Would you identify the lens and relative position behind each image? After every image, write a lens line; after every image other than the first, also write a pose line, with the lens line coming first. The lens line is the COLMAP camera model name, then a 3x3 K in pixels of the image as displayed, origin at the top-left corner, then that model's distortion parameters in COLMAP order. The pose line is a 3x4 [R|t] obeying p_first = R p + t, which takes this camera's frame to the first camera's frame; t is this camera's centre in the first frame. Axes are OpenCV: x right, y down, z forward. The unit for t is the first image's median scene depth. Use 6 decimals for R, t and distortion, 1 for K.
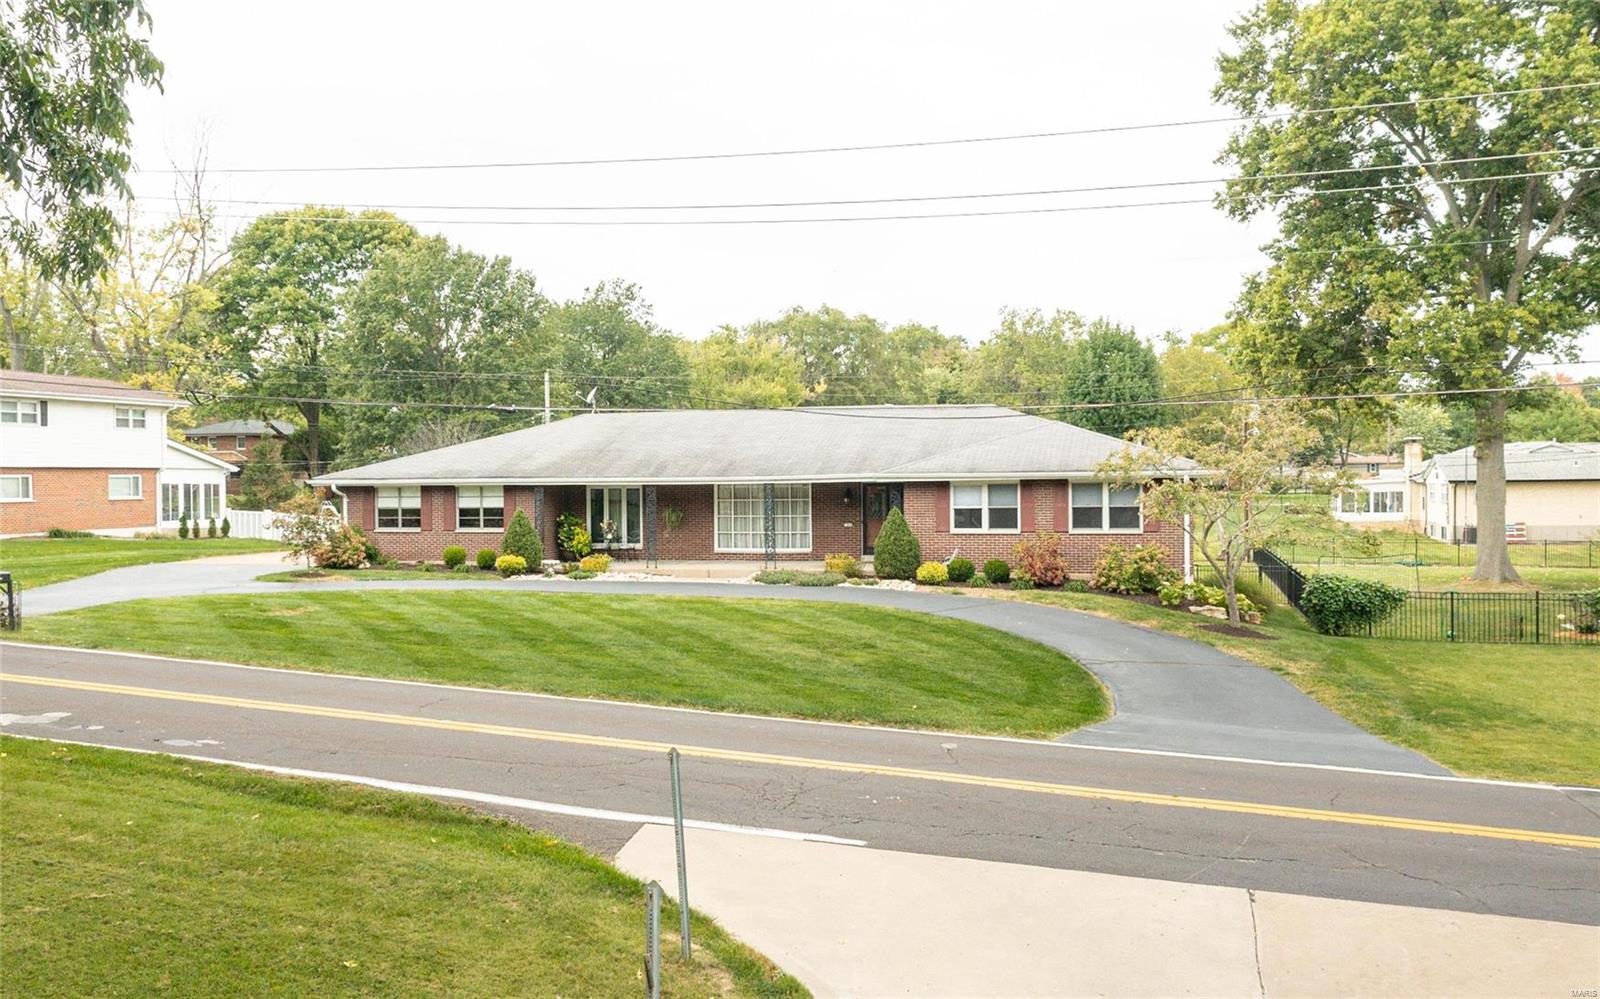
lens RADIAL K [[1364.2, 0, 684.5], [0, 1364.2, 591.8], [0, 0, 1]] dist [-0.000607, -0.000501]
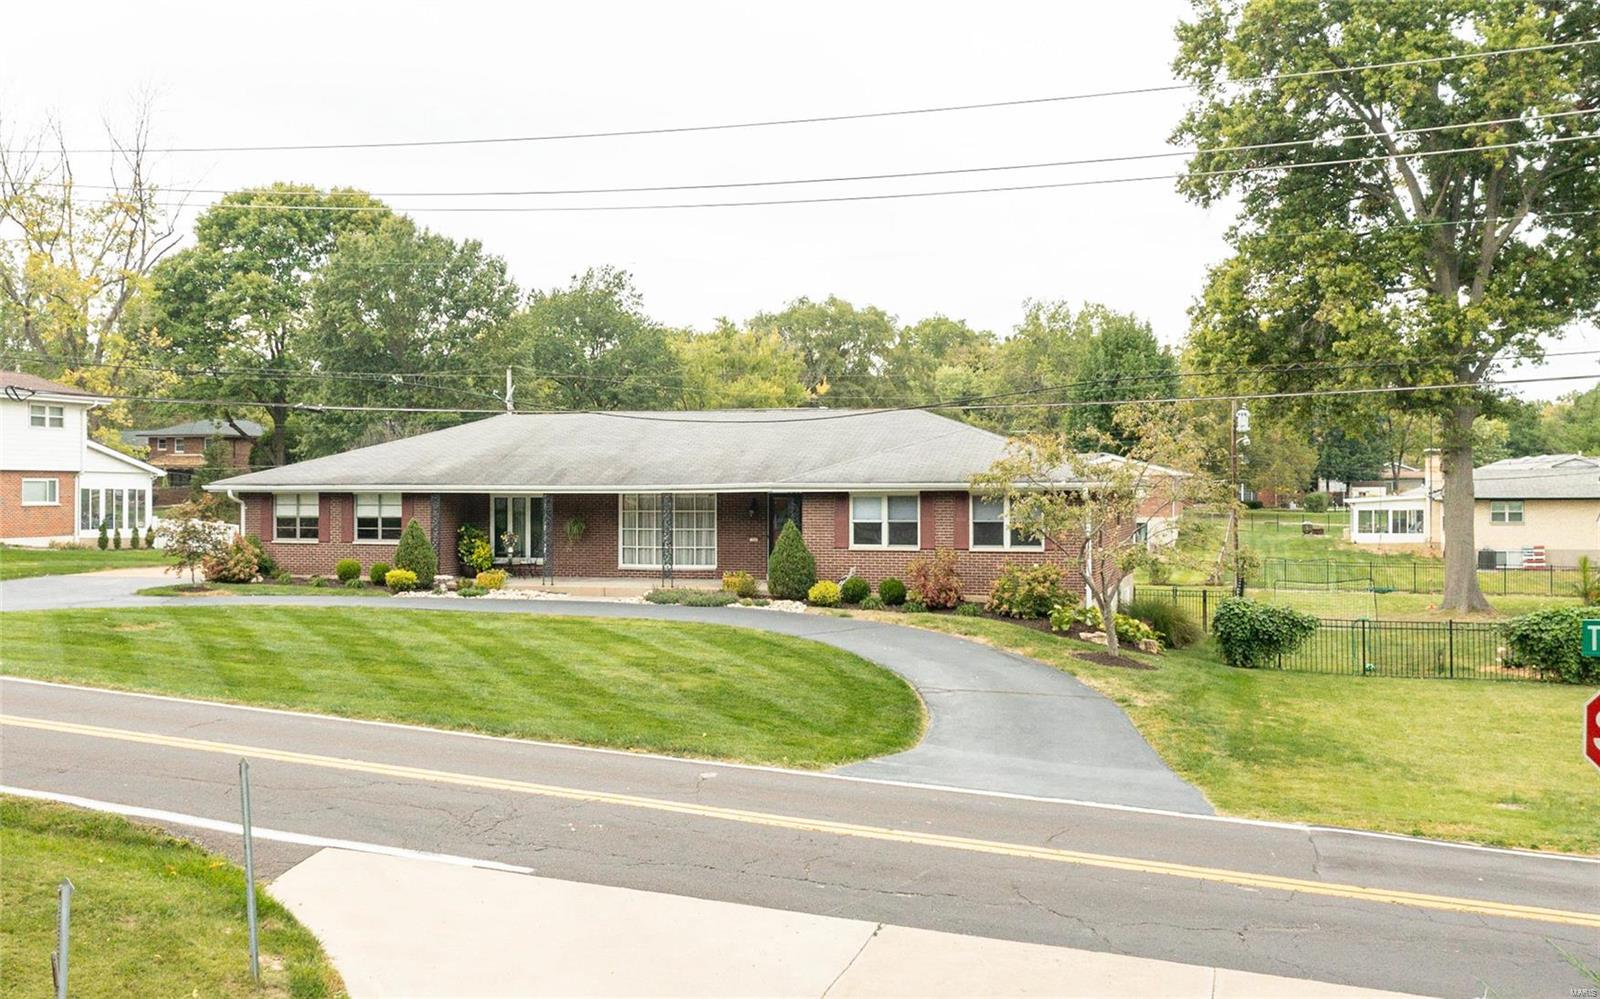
lens RADIAL K [[1588.7, 0, 790.6], [0, 1588.7, 585.3], [0, 0, 1]] dist [-0.001841, 0.000000]
pose [[0.999027, 0.012222, -0.042384, 0.188644], [-0.013239, 0.999629, -0.023797, 0.005866], [0.042078, 0.024335, 0.998818, -0.049617]]
